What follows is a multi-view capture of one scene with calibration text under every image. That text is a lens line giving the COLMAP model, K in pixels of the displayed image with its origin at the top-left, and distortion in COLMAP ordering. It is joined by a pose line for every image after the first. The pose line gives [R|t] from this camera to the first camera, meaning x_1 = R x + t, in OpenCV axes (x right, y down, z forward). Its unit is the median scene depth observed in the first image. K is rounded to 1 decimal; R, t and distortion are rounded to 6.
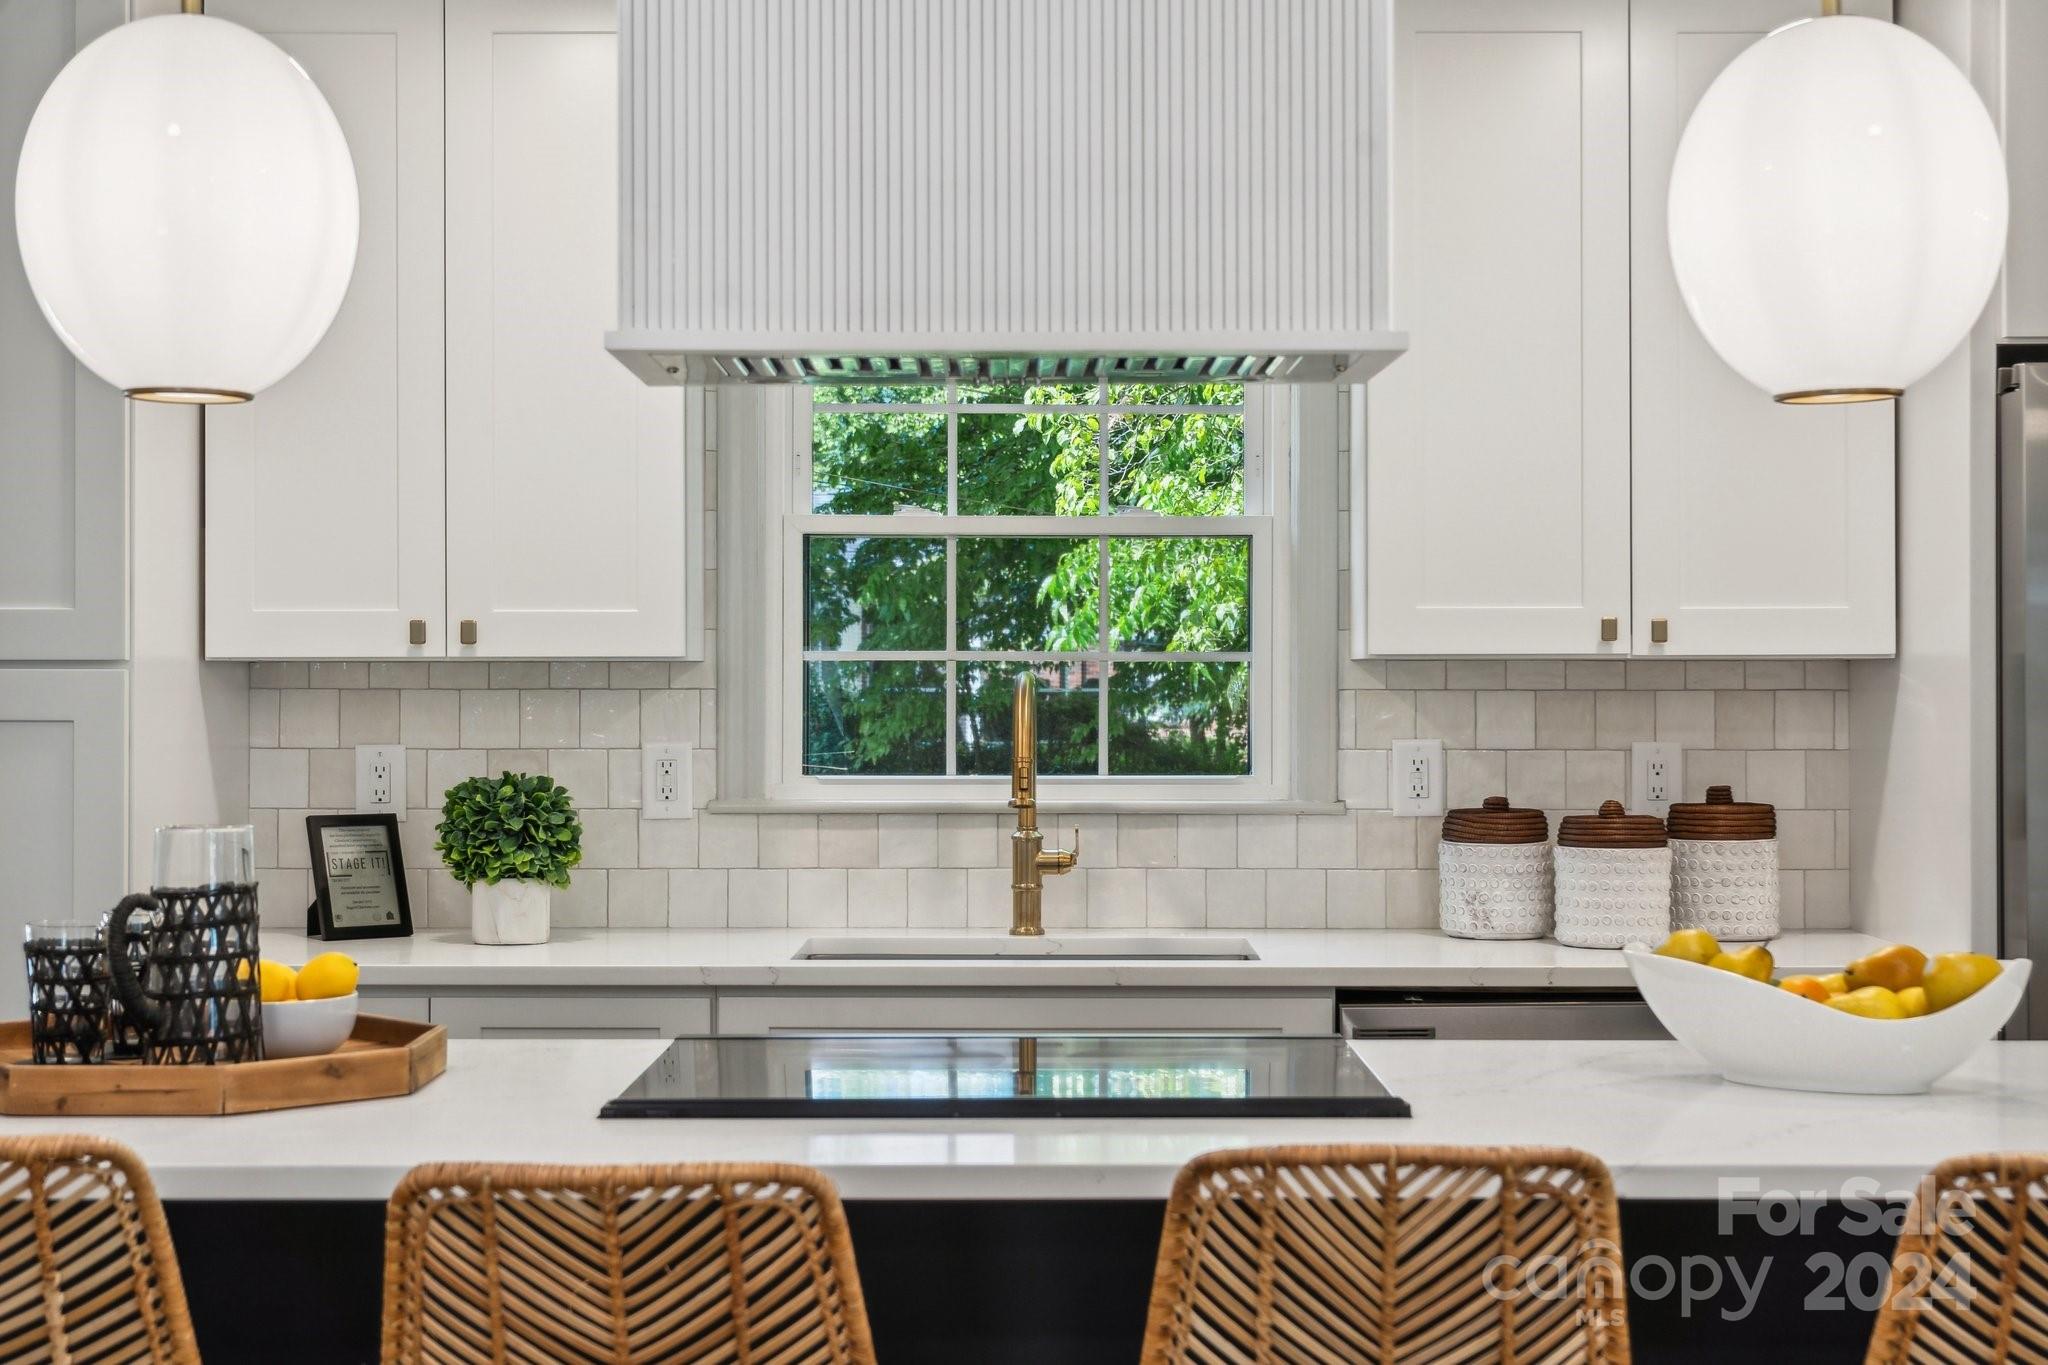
lens RADIAL K [[2999.0, 0, 1028.2], [0, 2999.0, 661.6], [0, 0, 1]] dist [0.016312, 0.000000]
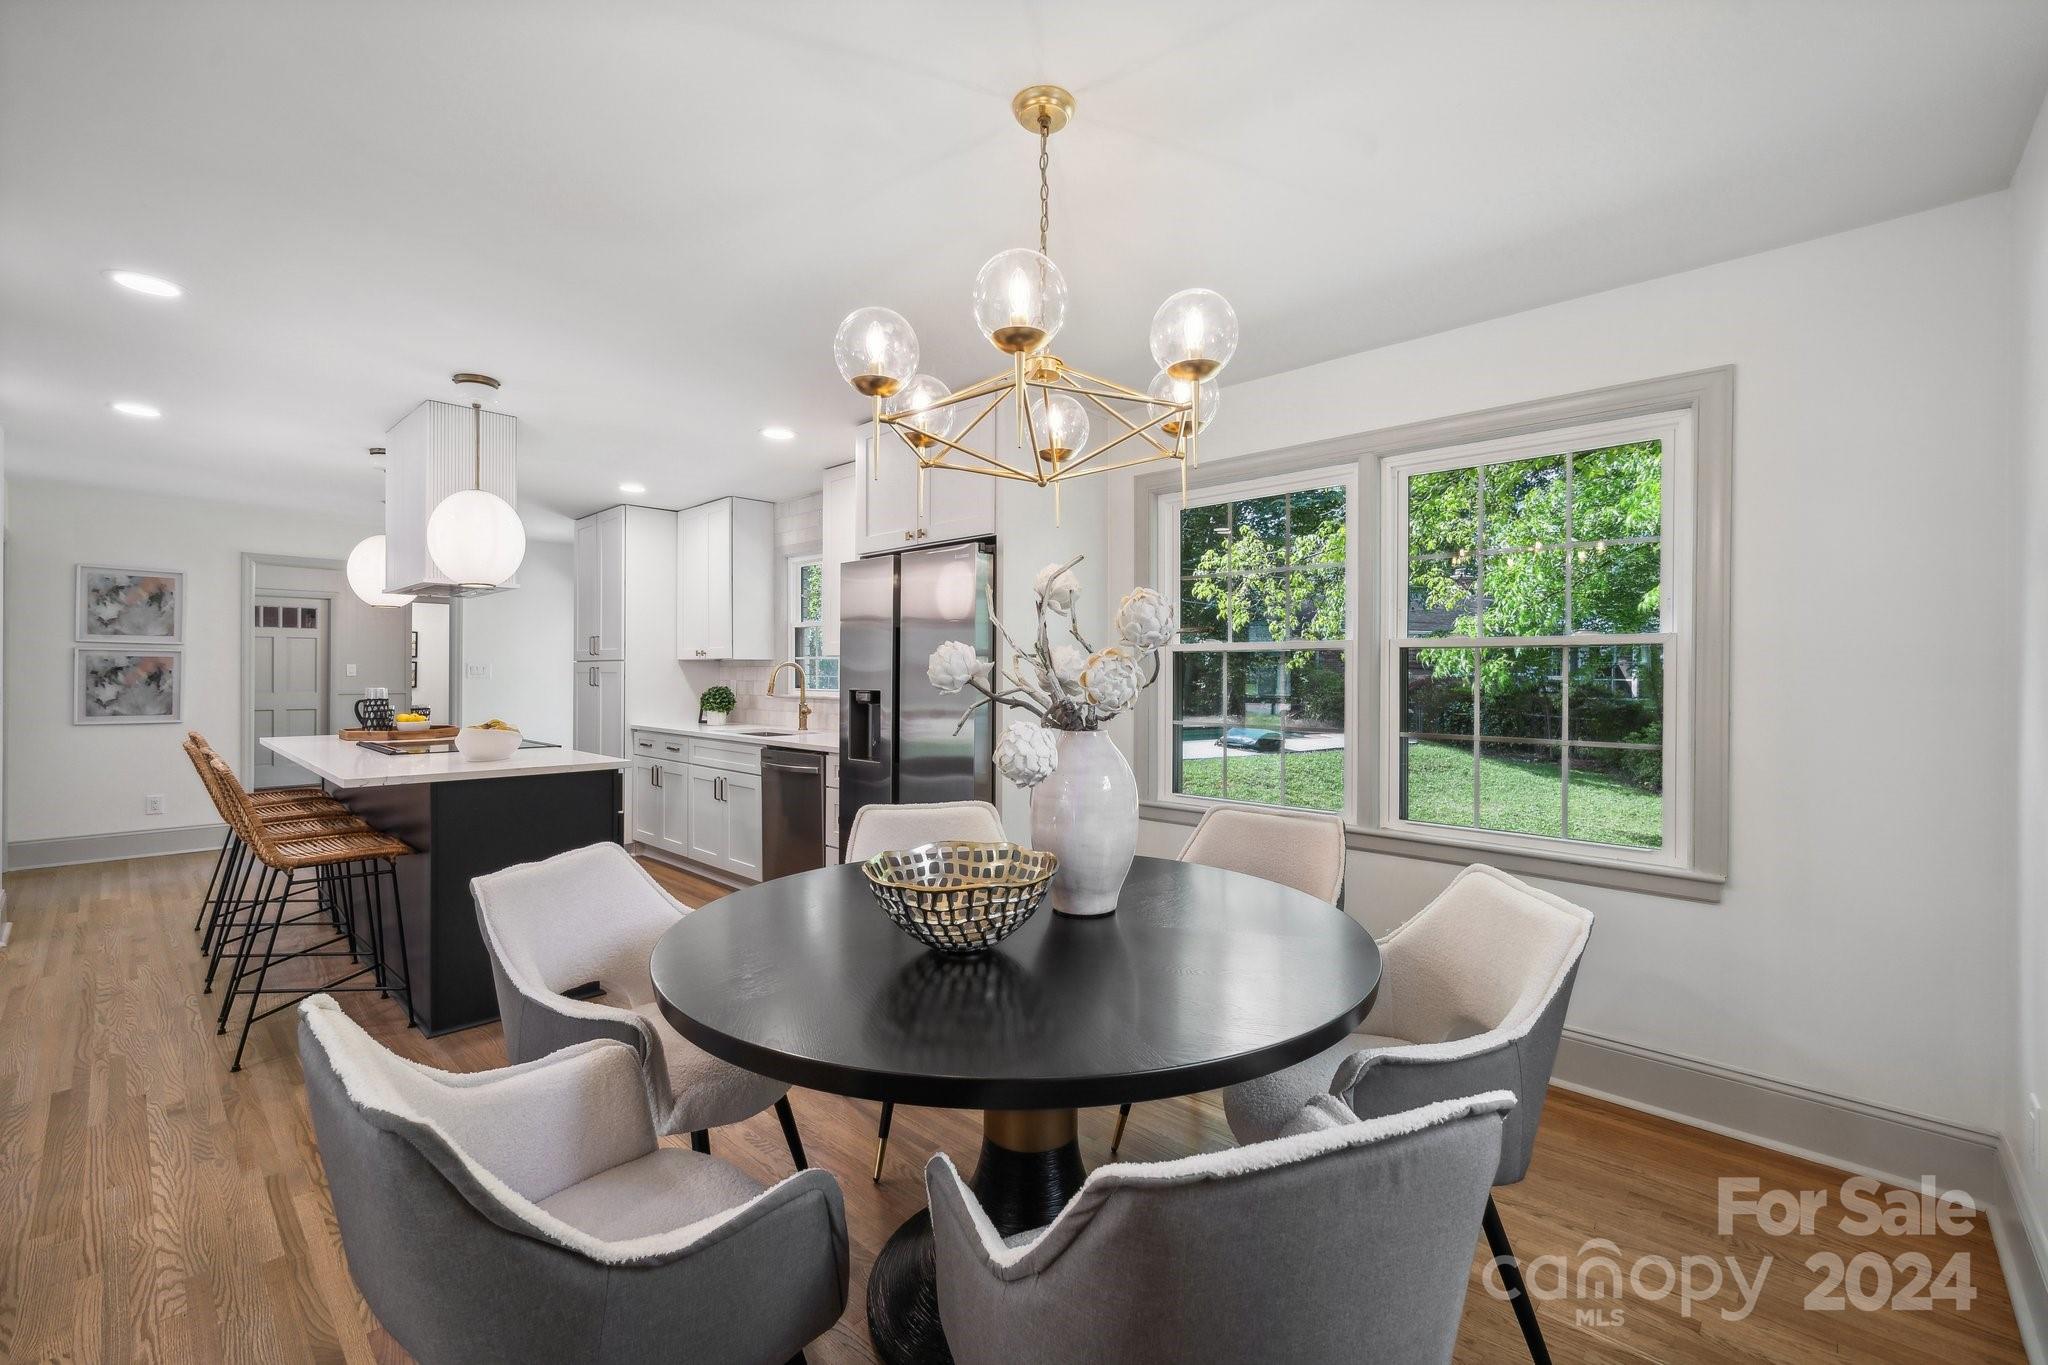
lens RADIAL K [[856.8, 0, 1032.3], [0, 856.8, 674.4], [0, 0, 1]] dist [-0.000411, -0.000014]
pose [[0.731512, 0.002179, -0.681825, 0.969065], [0.003225, 0.999973, 0.006656, 0.014003], [0.681821, -0.007068, 0.731485, 0.401217]]
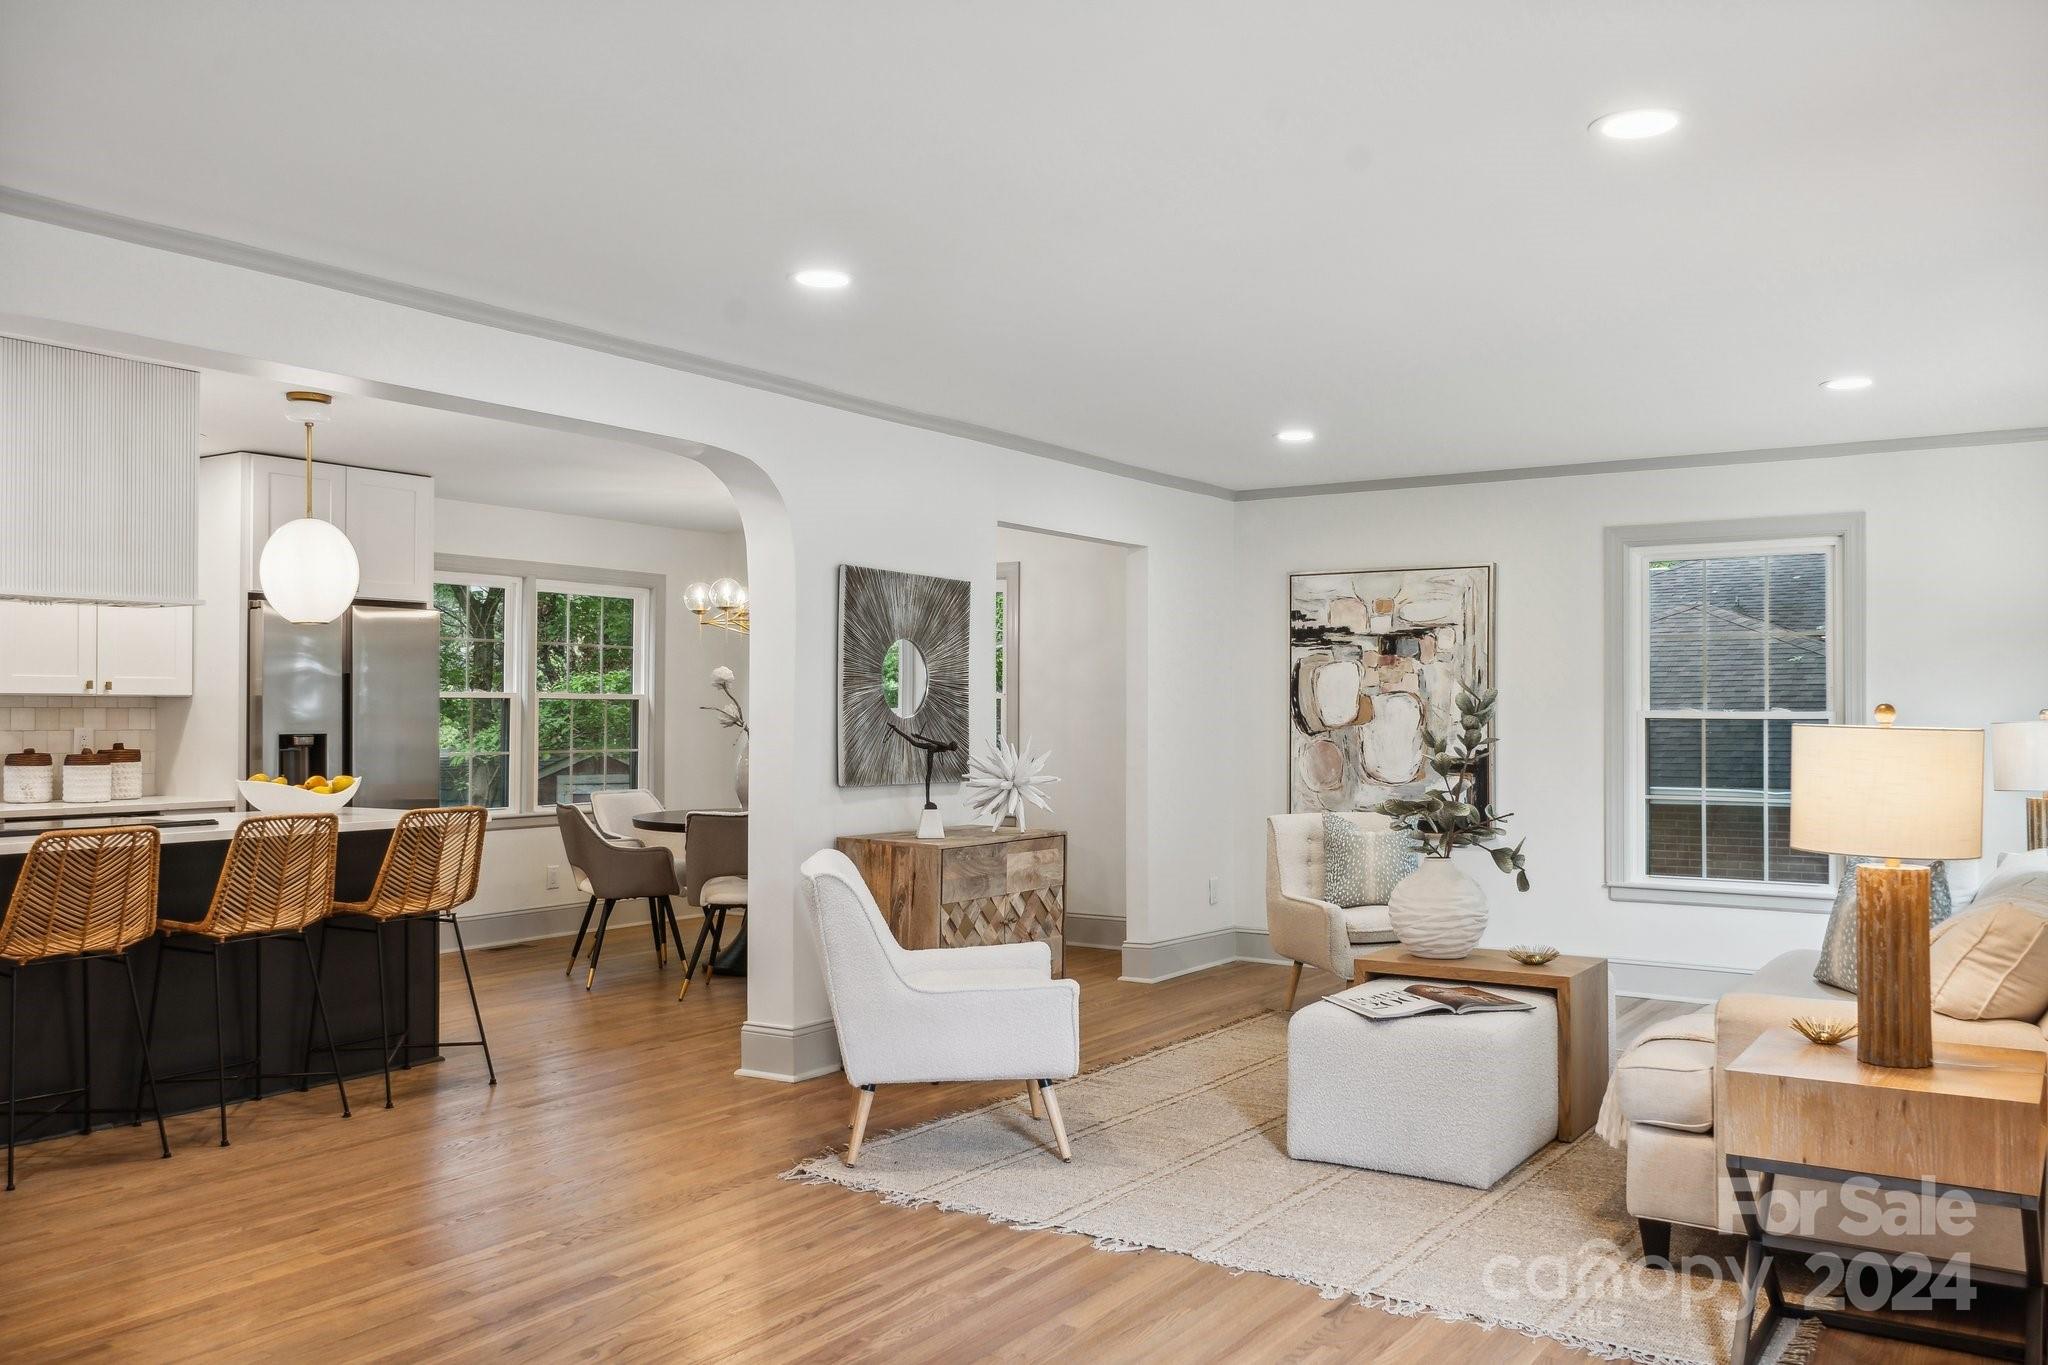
lens RADIAL K [[1668.5, 0, 1043.1], [0, 1668.5, 675.1], [0, 0, 1]] dist [-0.006775, -0.002000]
pose [[0.548018, 0.019496, 0.836239, -0.568651], [-0.005370, 0.999790, -0.019790, 0.005444], [-0.836449, 0.006355, 0.548007, -0.523718]]
